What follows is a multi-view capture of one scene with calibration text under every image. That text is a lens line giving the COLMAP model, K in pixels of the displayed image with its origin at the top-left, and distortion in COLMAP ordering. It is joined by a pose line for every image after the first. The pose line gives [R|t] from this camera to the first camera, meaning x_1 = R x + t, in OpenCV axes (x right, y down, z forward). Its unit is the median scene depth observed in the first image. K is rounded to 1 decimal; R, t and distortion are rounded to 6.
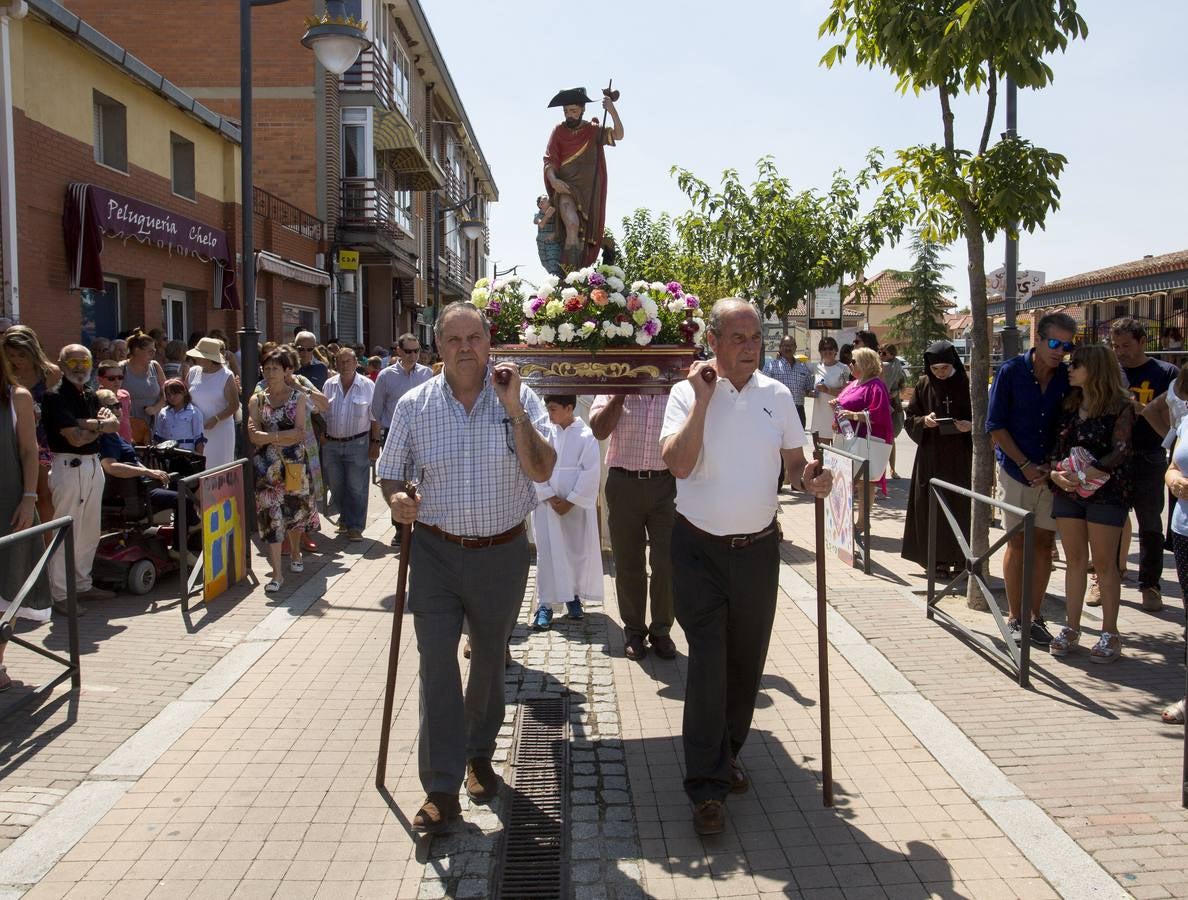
lens RADIAL K [[987.1, 0, 595.7], [0, 987.1, 412.0], [0, 0, 1]] dist [-0.078849, 0.082545]
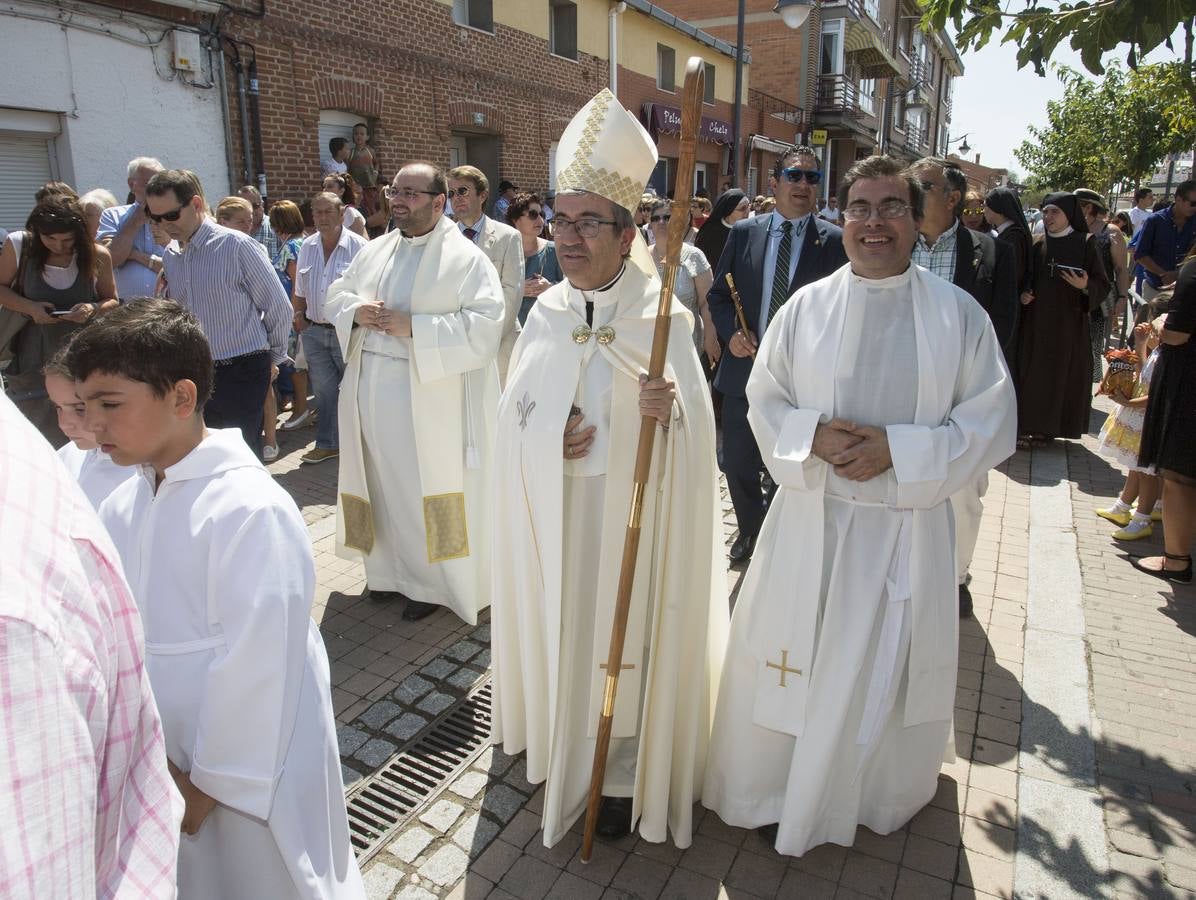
lens RADIAL K [[764.1, 0, 596.4], [0, 764.1, 393.4], [0, 0, 1]] dist [-0.066753, 0.035360]
pose [[0.856103, 0.122368, -0.502109, 0.060110], [-0.029017, 0.981413, 0.189703, 0.008004], [0.515990, -0.147836, 0.843741, -0.121993]]
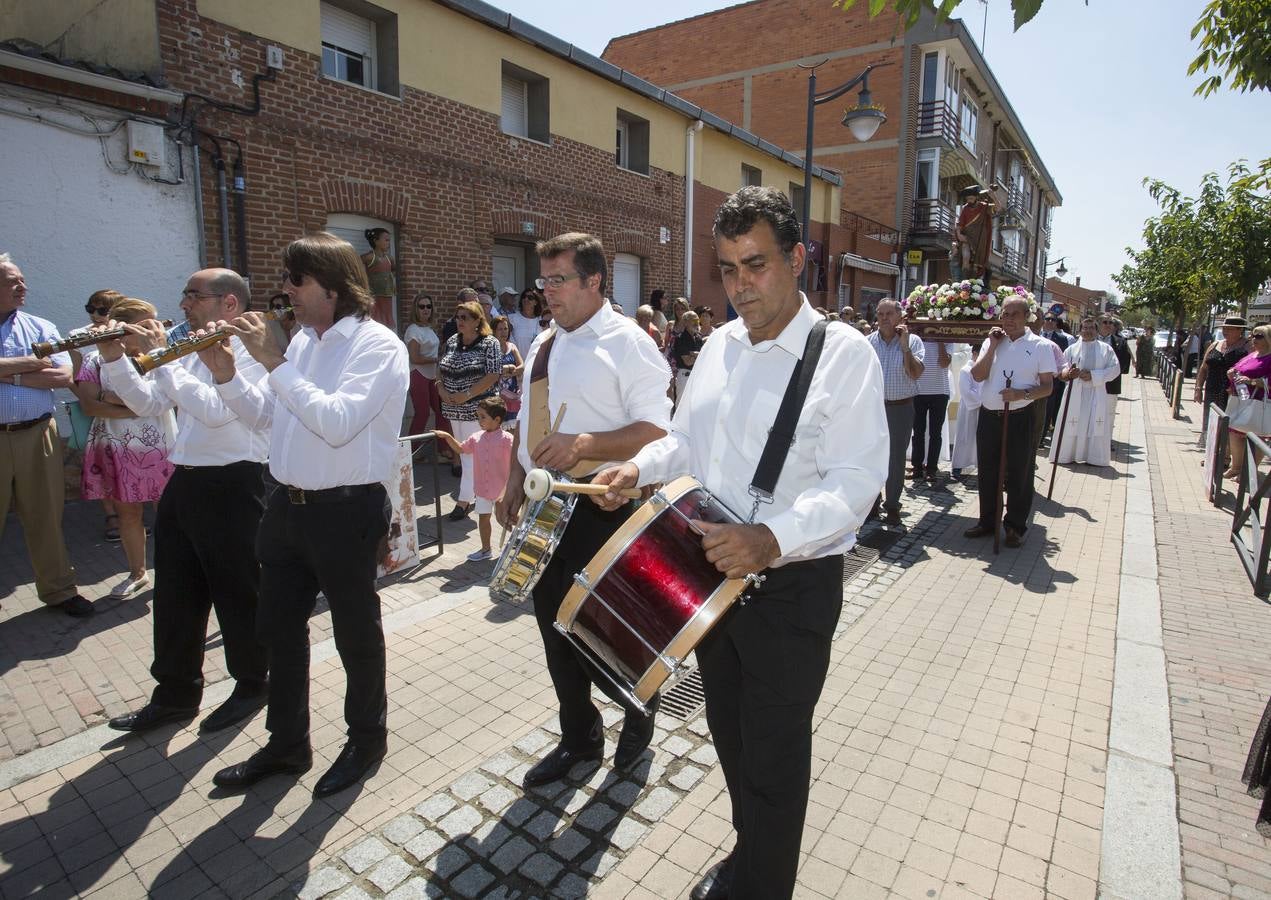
lens RADIAL K [[674.4, 0, 673.0], [0, 674.4, 416.3], [0, 0, 1]] dist [-0.062199, 0.030761]
pose [[0.806490, 0.100887, -0.582577, 0.061008], [-0.052717, 0.993680, 0.099101, 0.001210], [0.588893, -0.049212, 0.806711, -0.025683]]
